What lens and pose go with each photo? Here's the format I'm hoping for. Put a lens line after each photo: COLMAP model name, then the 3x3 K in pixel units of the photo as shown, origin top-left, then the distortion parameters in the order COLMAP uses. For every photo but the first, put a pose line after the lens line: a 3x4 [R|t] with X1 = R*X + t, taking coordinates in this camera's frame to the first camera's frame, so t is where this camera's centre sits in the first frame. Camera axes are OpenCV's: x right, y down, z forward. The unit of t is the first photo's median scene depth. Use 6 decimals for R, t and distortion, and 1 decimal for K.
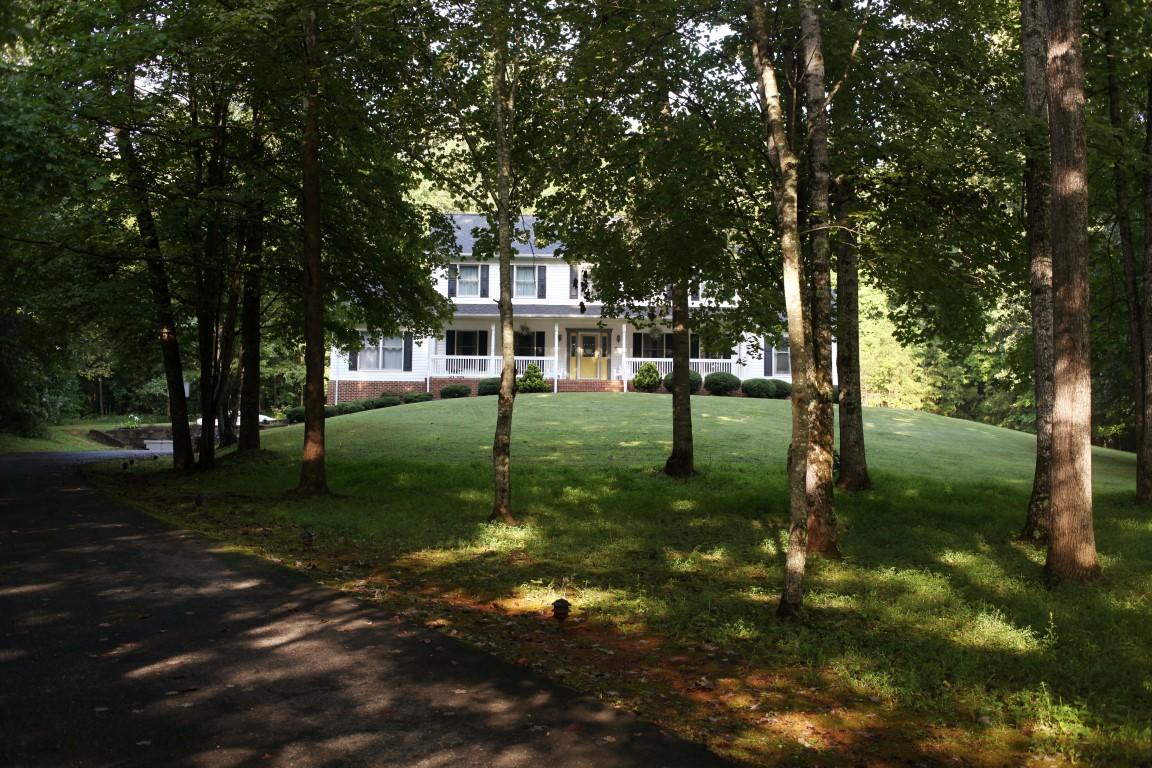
lens RADIAL K [[1128.7, 0, 576.0], [0, 1128.7, 384.0], [0, 0, 1]] dist [-0.012860, -0.001153]
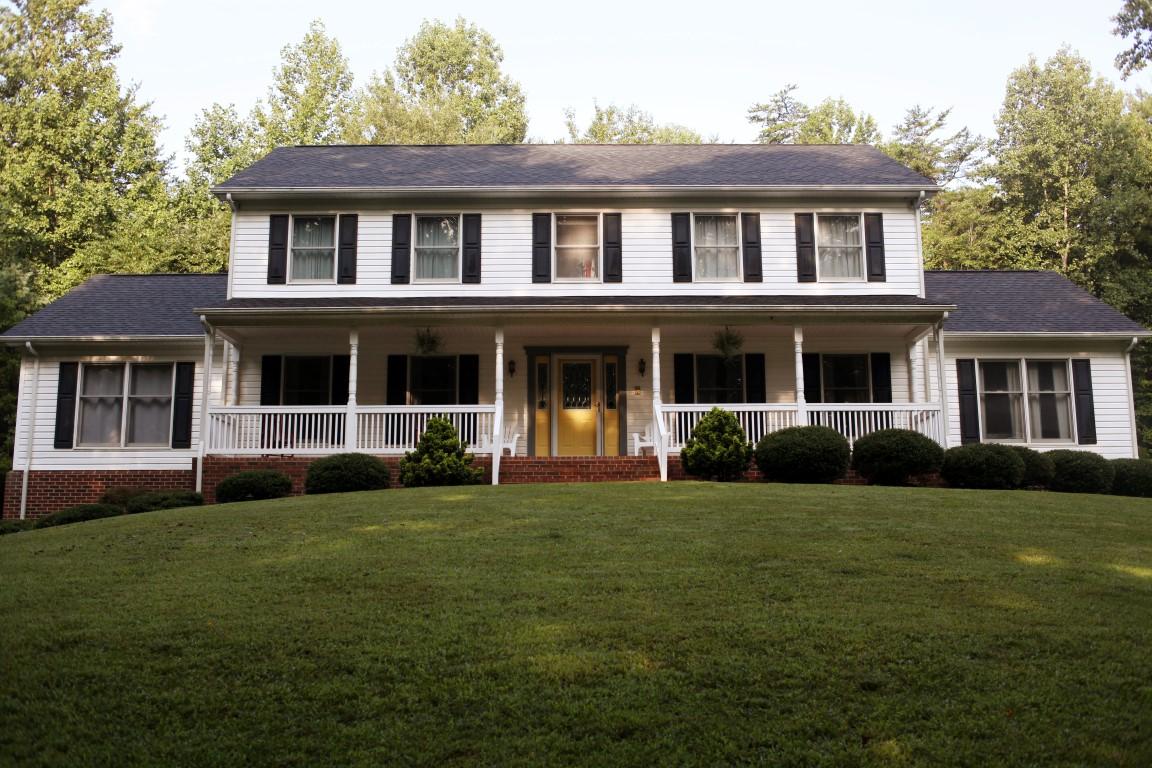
lens RADIAL K [[1128.7, 0, 576.0], [0, 1128.7, 384.0], [0, 0, 1]] dist [-0.012860, -0.001153]
pose [[0.999922, -0.010690, -0.006407, 0.014613], [0.009899, 0.993561, -0.112866, 0.016633], [0.007572, 0.112794, 0.993590, 0.566169]]
